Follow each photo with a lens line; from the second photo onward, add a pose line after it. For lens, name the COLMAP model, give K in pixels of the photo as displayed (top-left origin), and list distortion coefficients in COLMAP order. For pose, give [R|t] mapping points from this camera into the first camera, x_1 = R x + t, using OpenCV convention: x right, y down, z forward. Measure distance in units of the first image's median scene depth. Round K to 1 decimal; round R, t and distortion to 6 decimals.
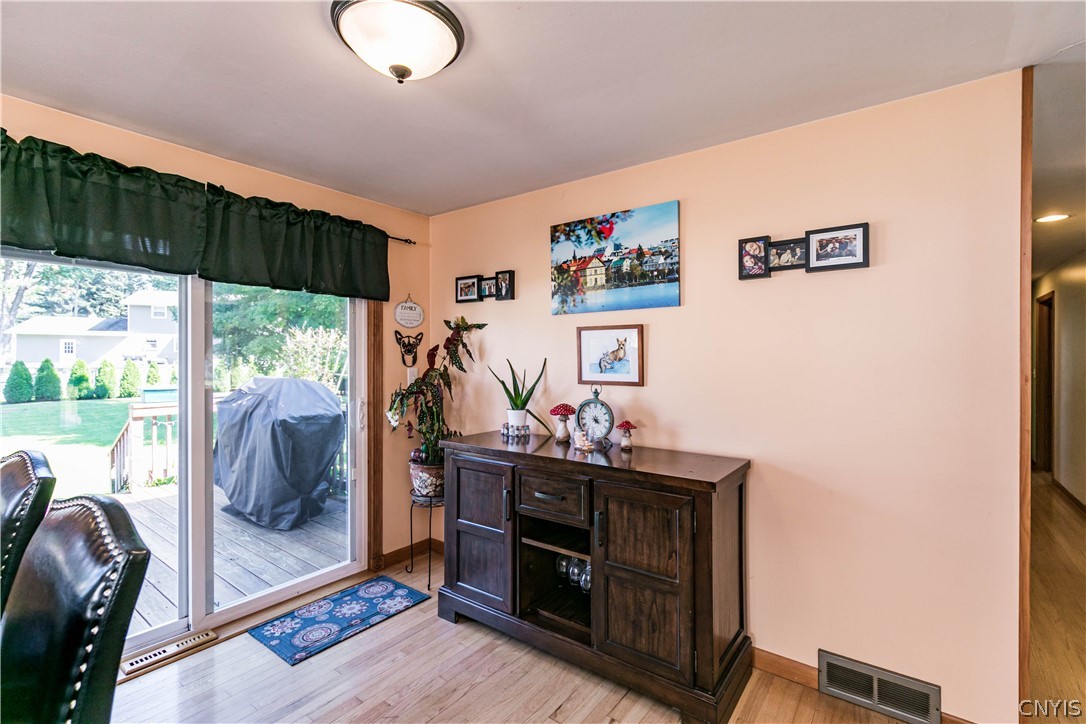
lens RADIAL K [[486.4, 0, 543.0], [0, 486.4, 362.0], [0, 0, 1]] dist [0.003894, 0.000003]
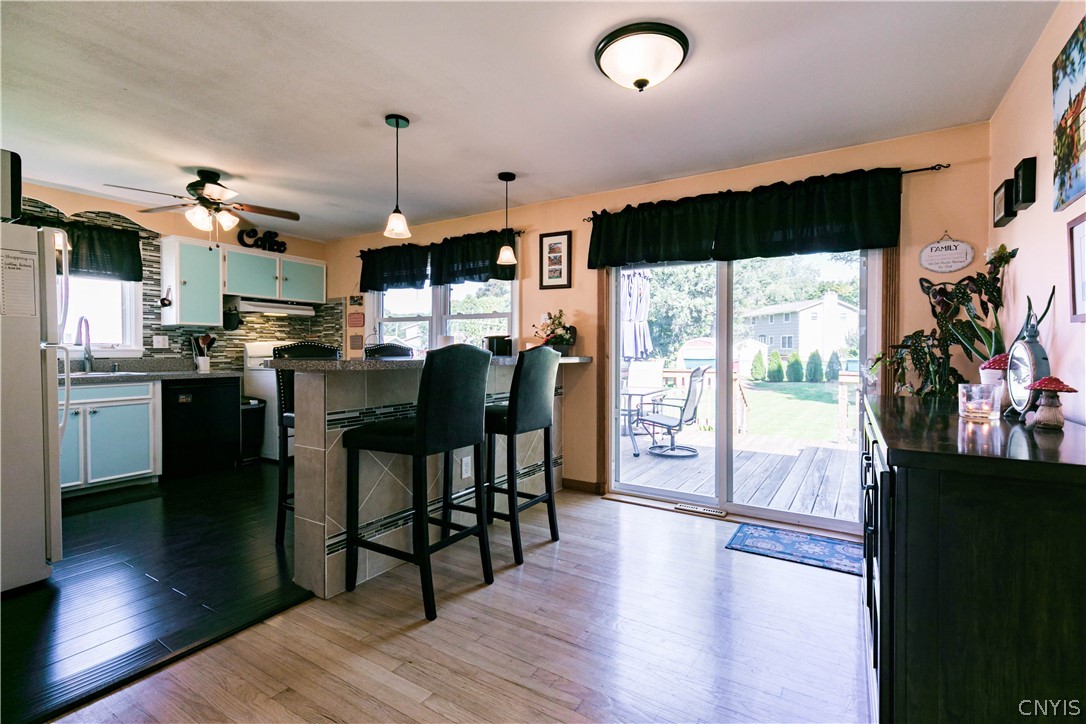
lens RADIAL K [[491.7, 0, 574.9], [0, 491.7, 361.5], [0, 0, 1]] dist [0.000661, -0.000319]
pose [[0.116153, 0.017366, -0.993080, 0.587593], [-0.013471, 0.999783, 0.015908, 0.091560], [0.993140, 0.011530, 0.116361, 0.359213]]
